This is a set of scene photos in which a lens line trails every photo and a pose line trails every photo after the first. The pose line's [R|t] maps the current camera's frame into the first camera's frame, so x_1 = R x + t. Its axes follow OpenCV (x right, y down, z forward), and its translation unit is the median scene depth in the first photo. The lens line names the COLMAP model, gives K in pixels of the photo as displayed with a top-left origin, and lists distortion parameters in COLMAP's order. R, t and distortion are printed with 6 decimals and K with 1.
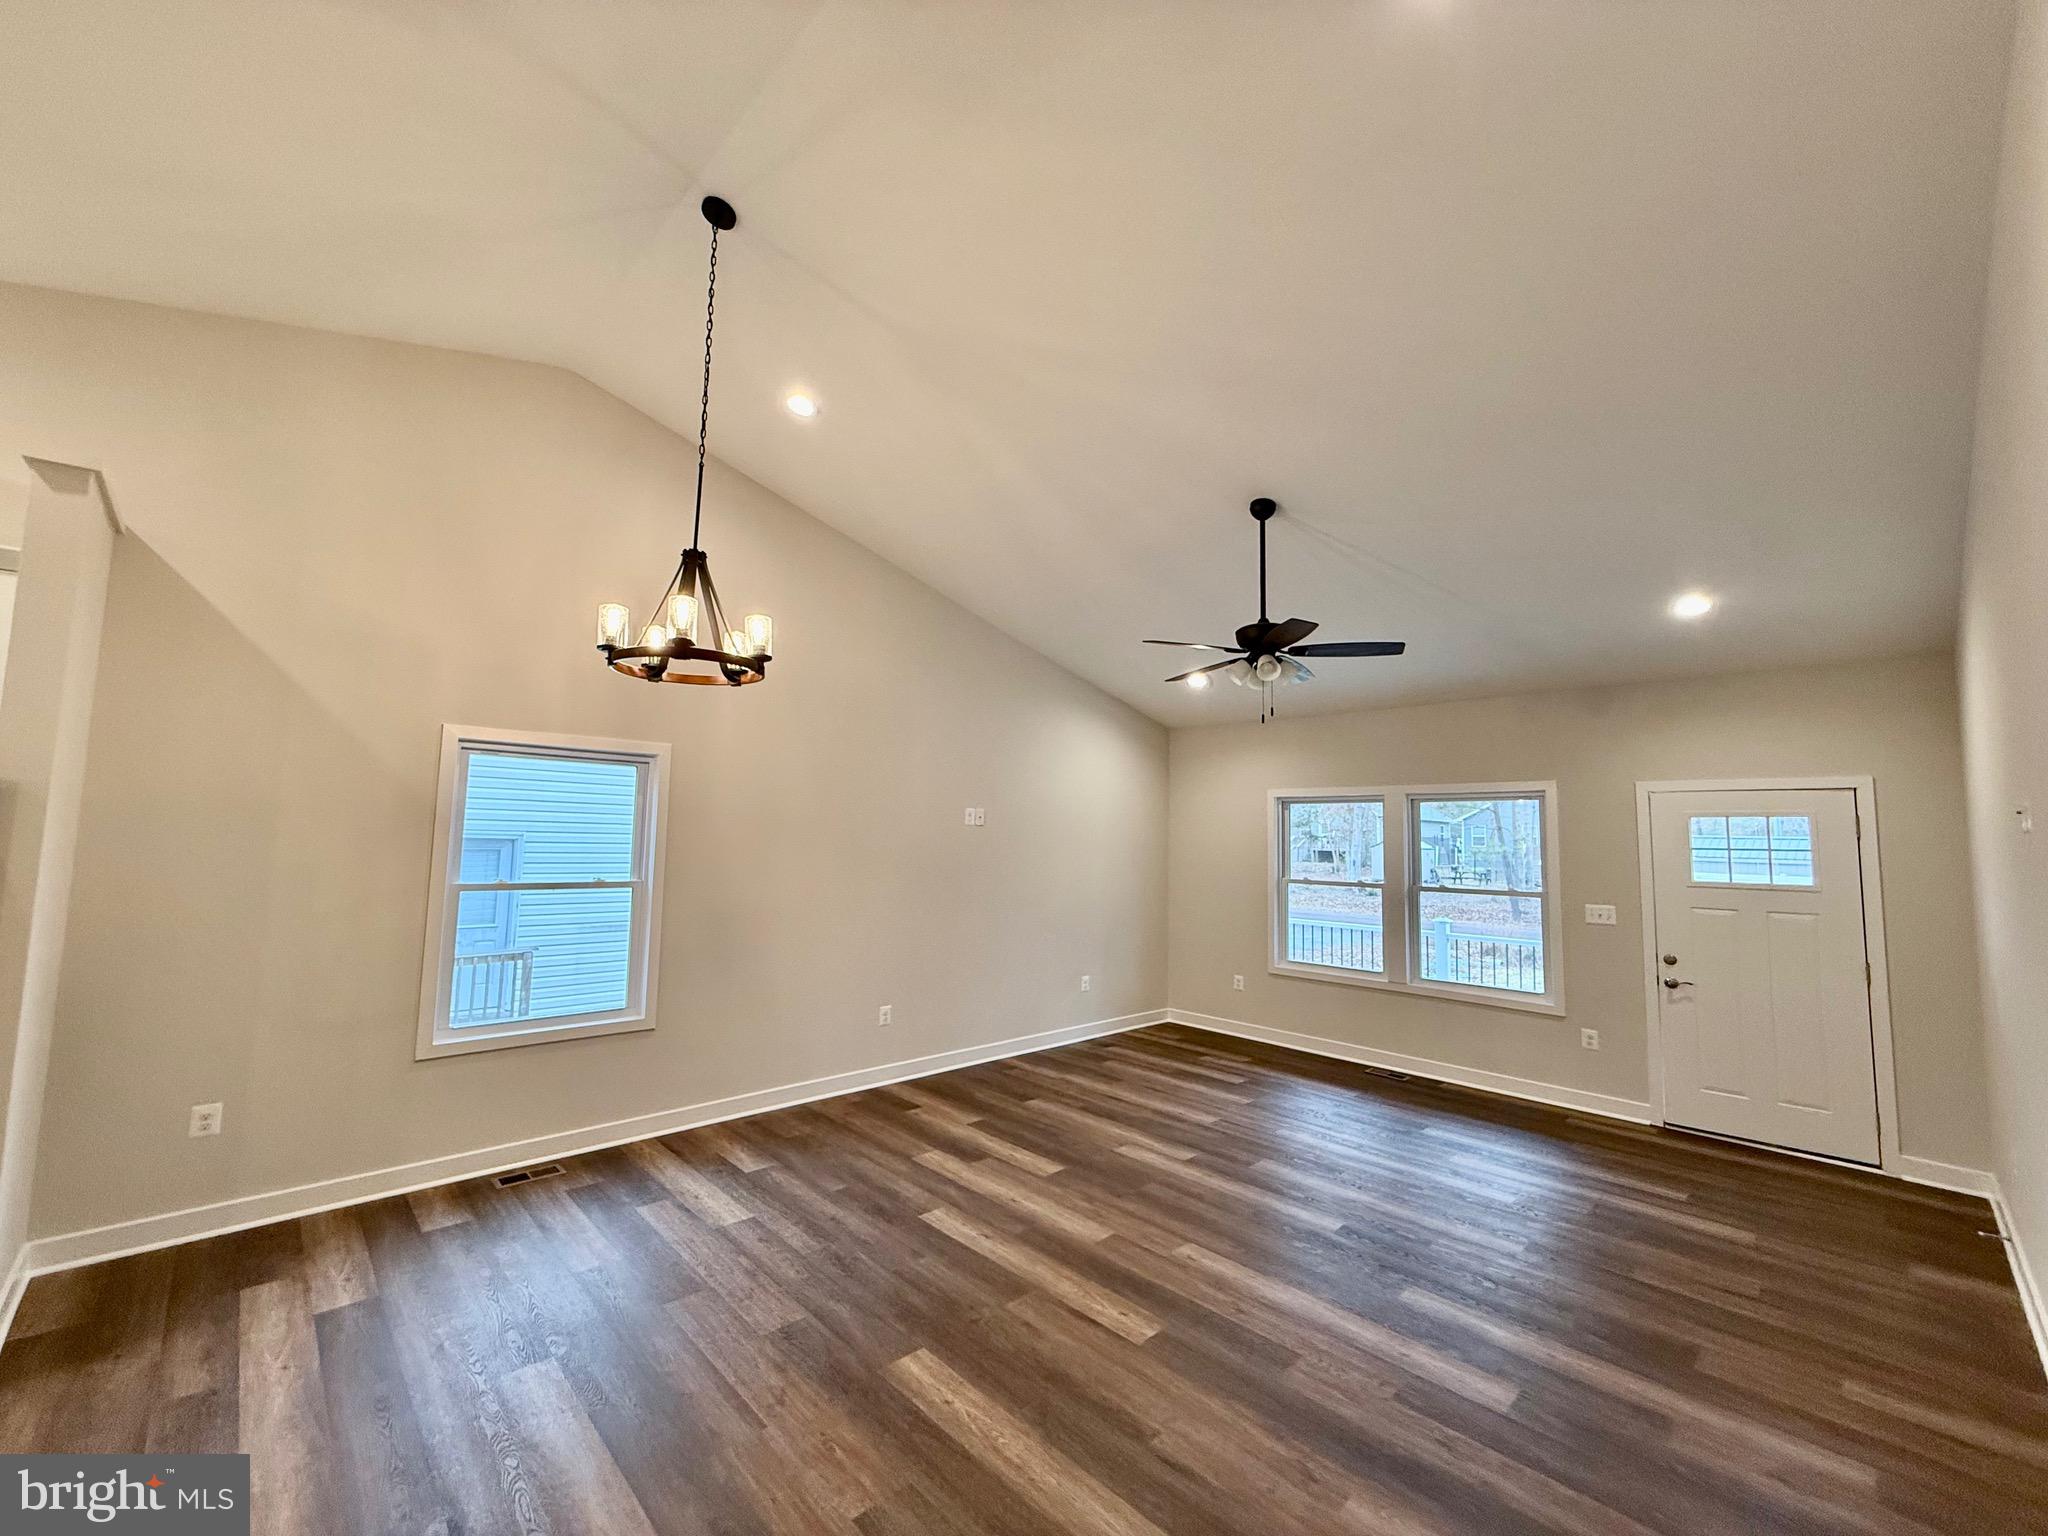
lens RADIAL K [[816.4, 0, 1018.3], [0, 816.4, 766.8], [0, 0, 1]] dist [-0.000030, -0.000024]
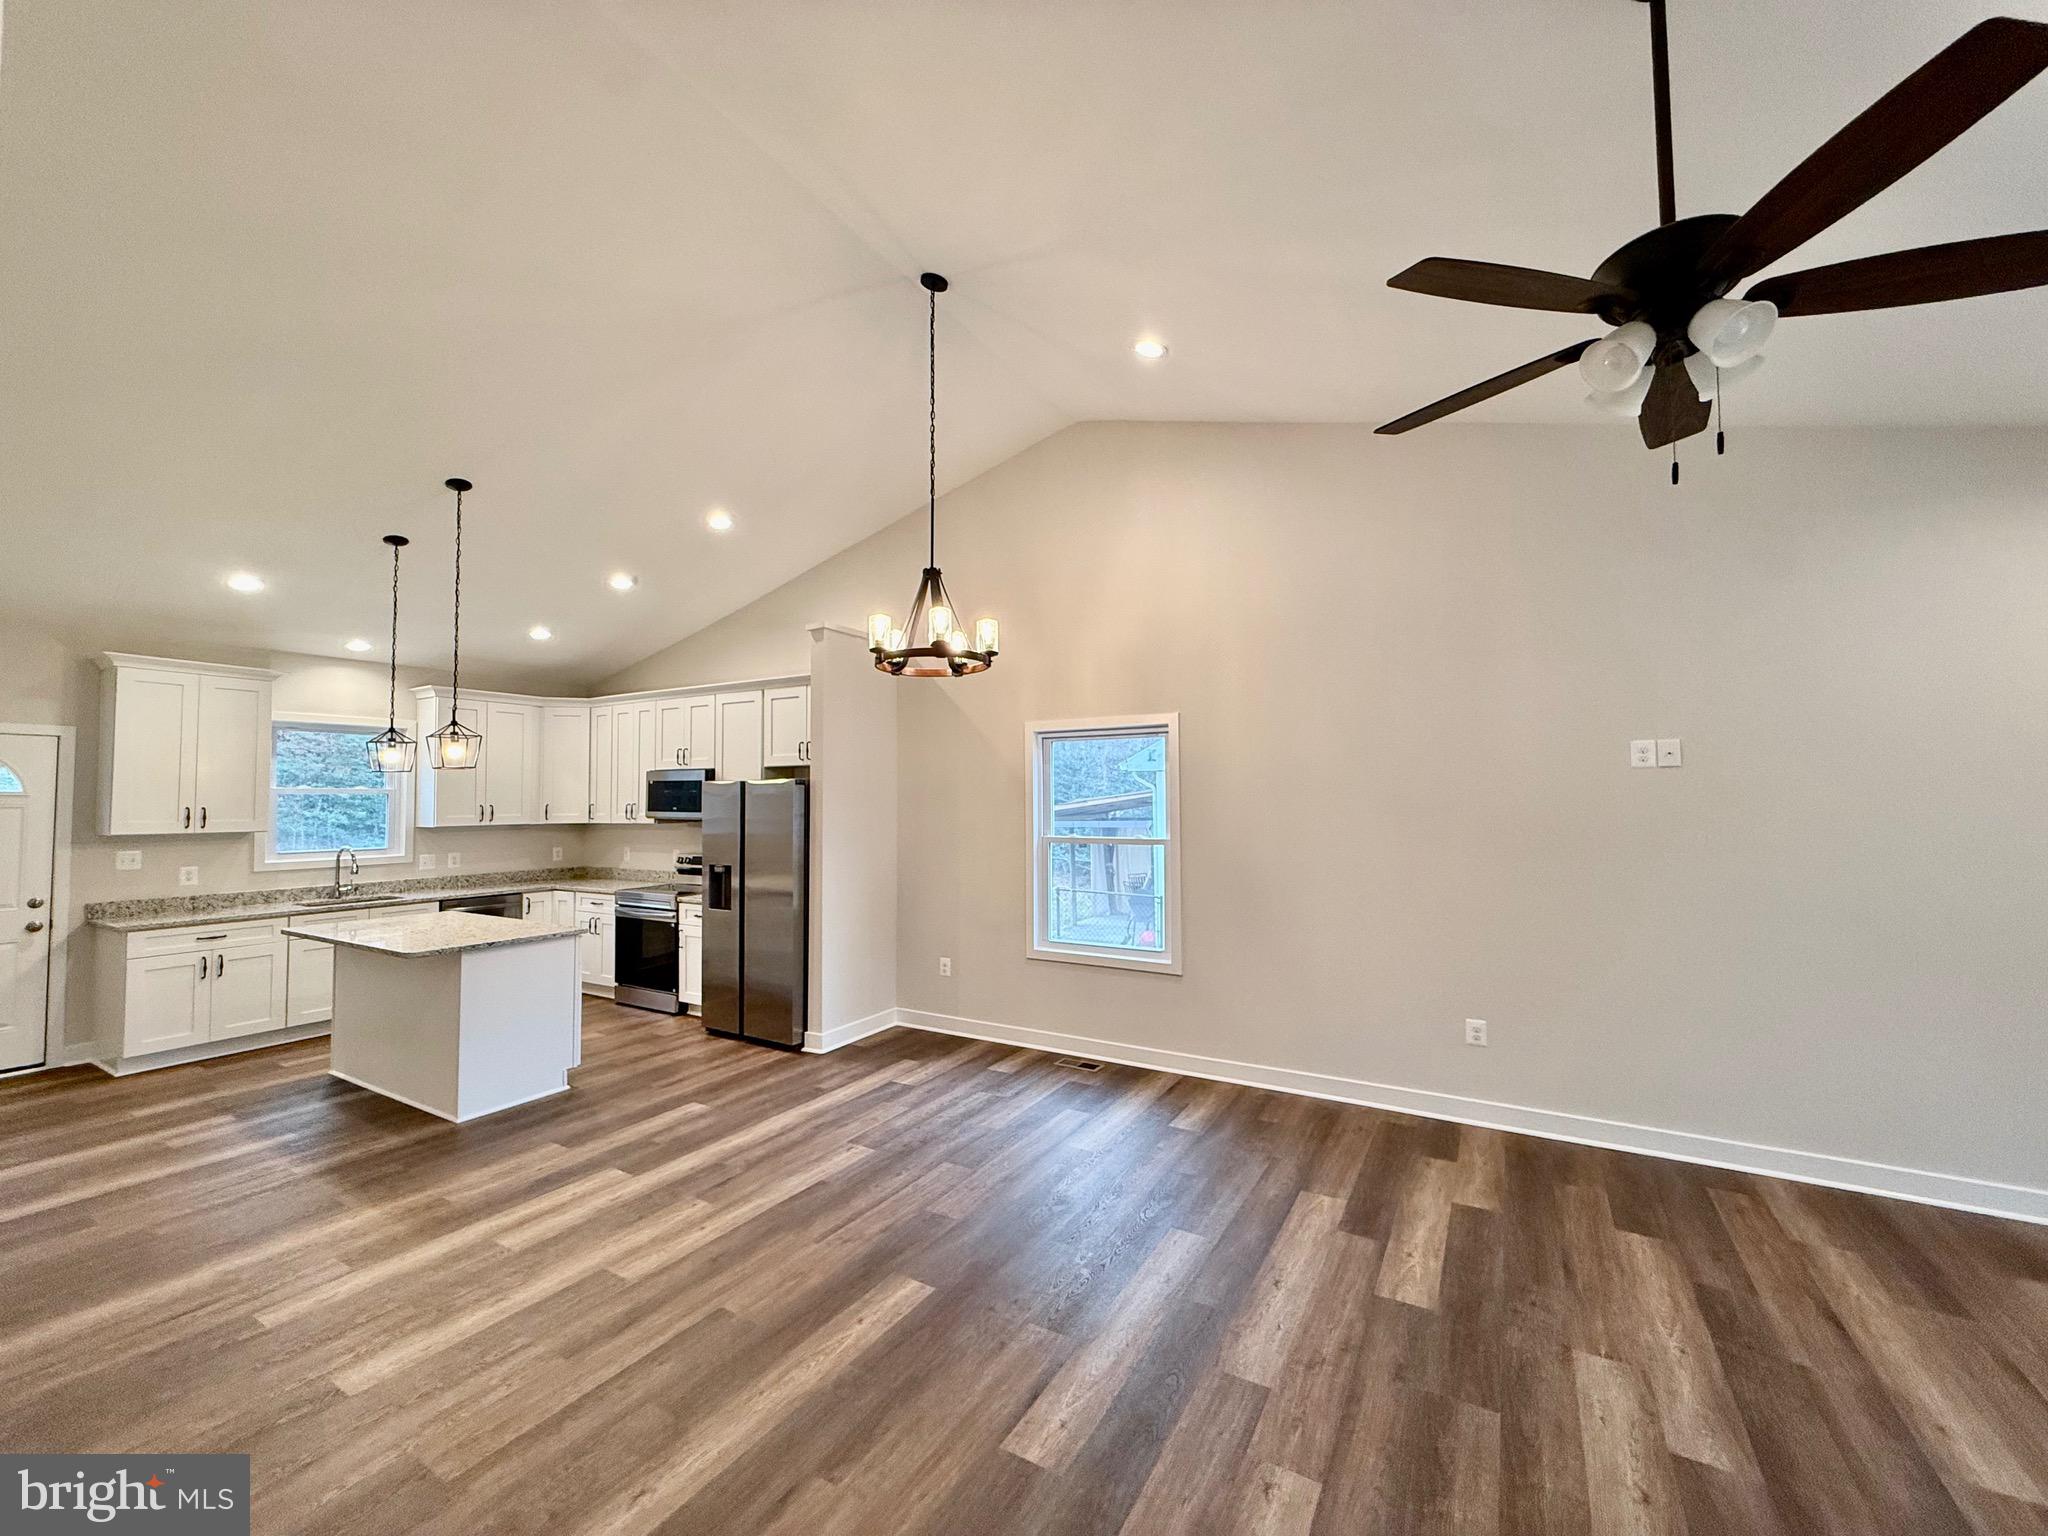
lens RADIAL K [[816.4, 0, 1019.9], [0, 816.4, 770.1], [0, 0, 1]] dist [-0.000030, -0.000024]
pose [[0.269013, -0.060856, -0.961212, 0.619059], [0.097578, 0.994589, -0.035660, 0.075396], [0.958181, -0.084200, 0.273495, 0.581536]]
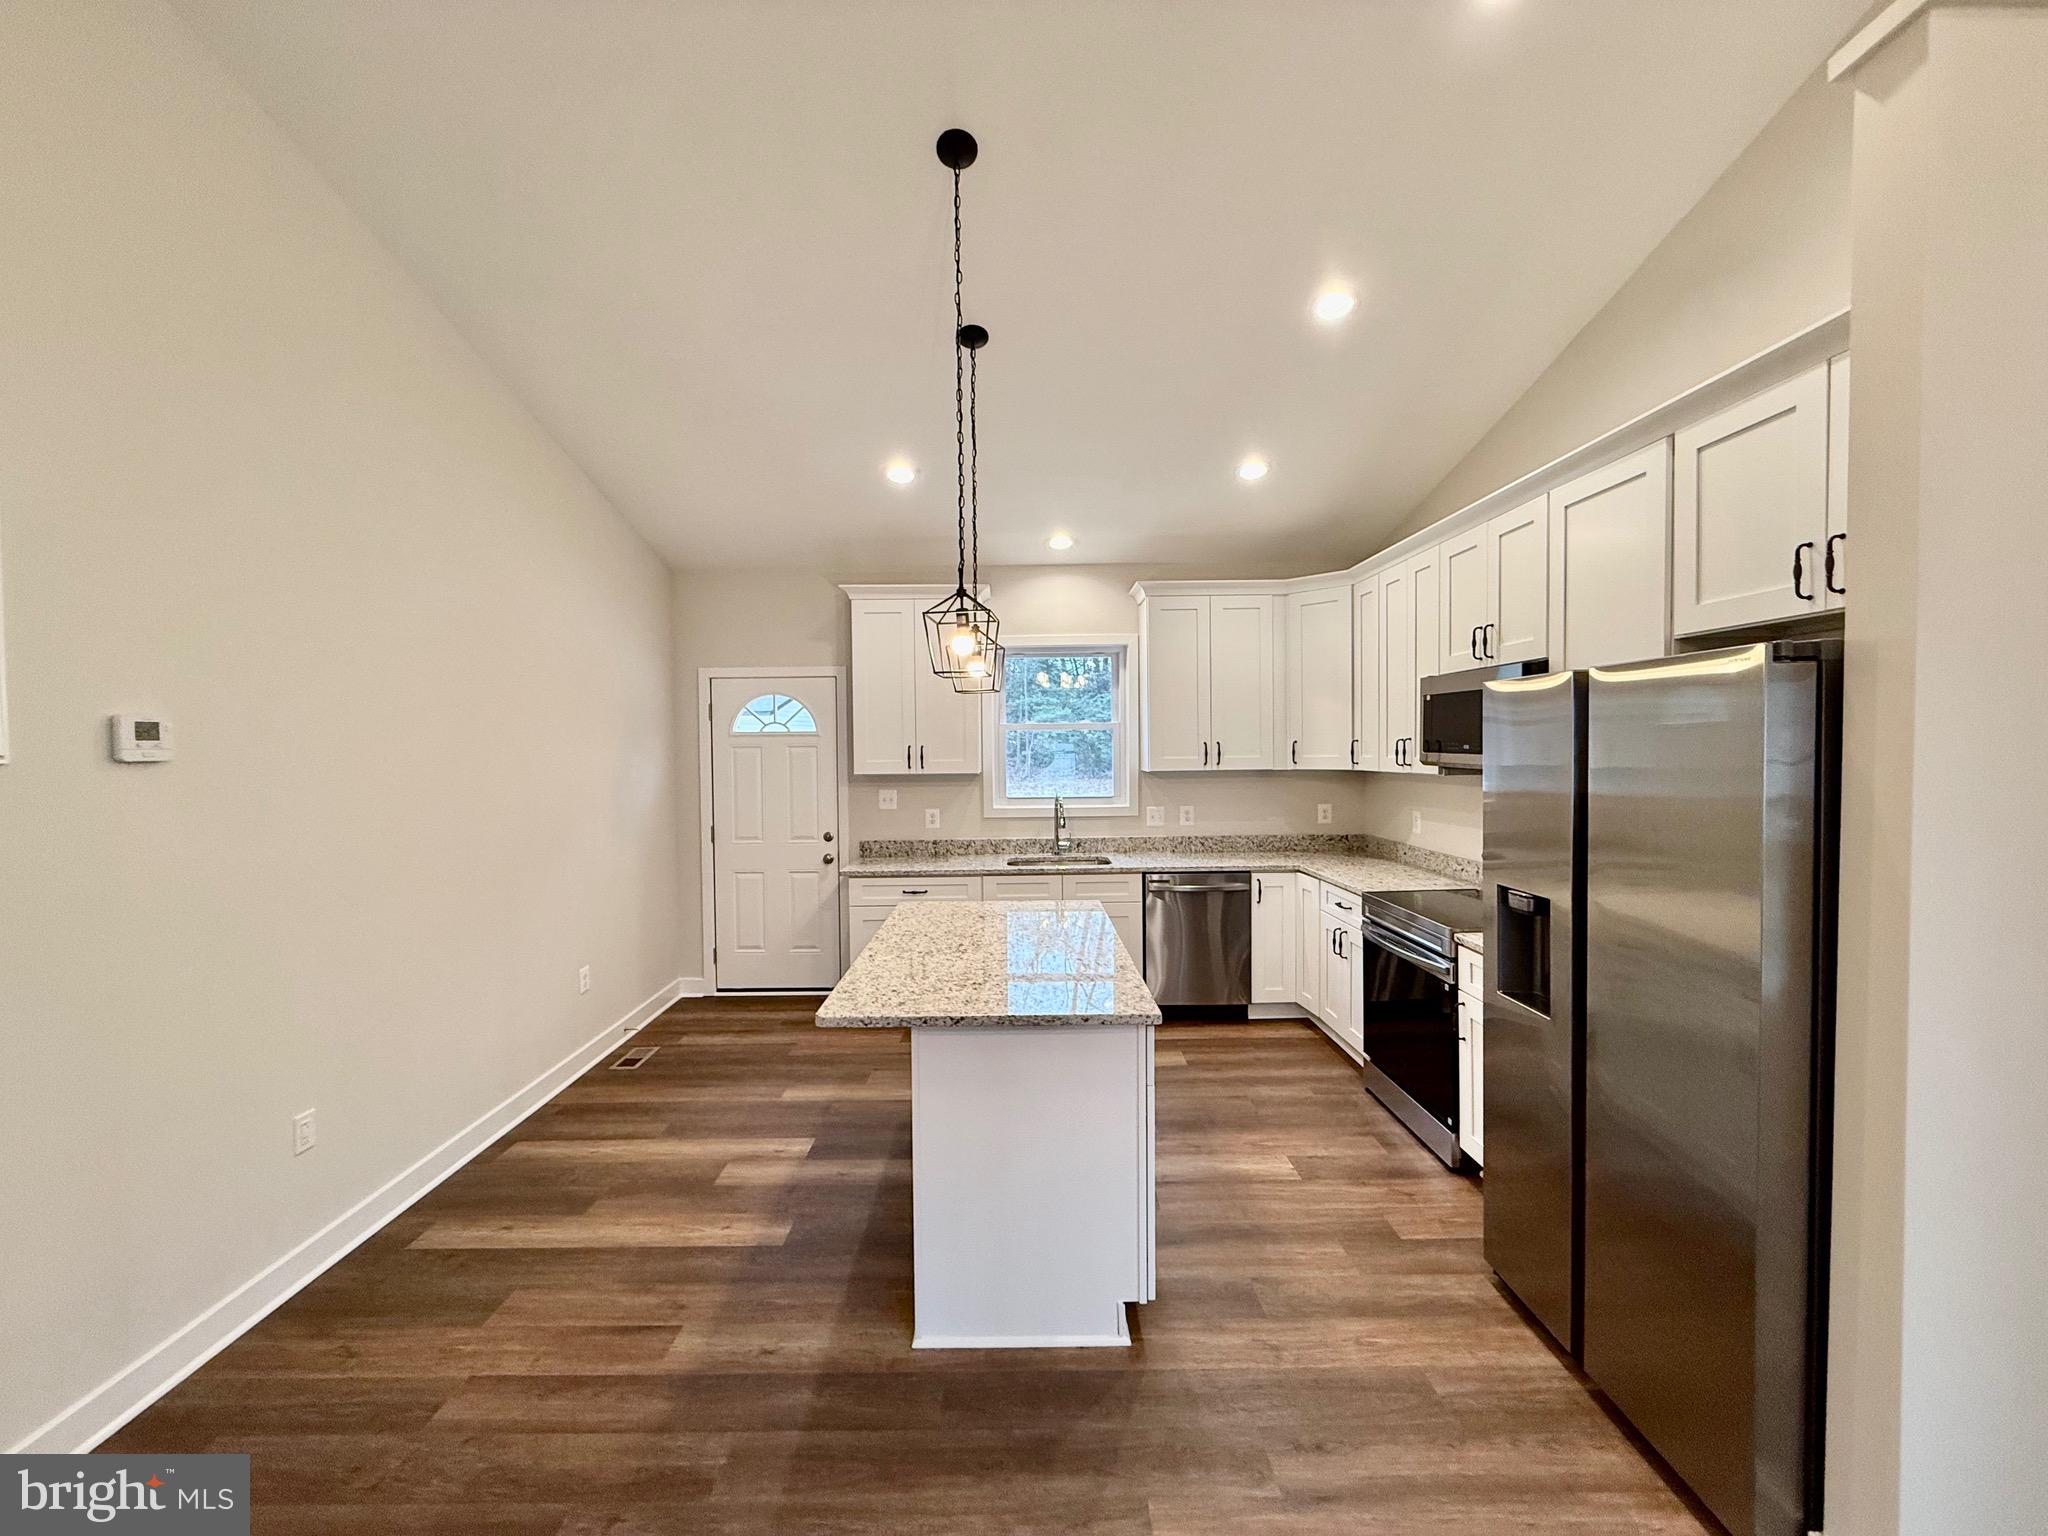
lens RADIAL K [[816.4, 0, 1018.4], [0, 816.4, 769.6], [0, 0, 1]] dist [-0.000030, -0.000024]
pose [[-0.688805, 0.005371, -0.724927, -0.255555], [0.060406, 0.996920, -0.050010, 0.062475], [0.722426, -0.078237, -0.687008, 0.596434]]
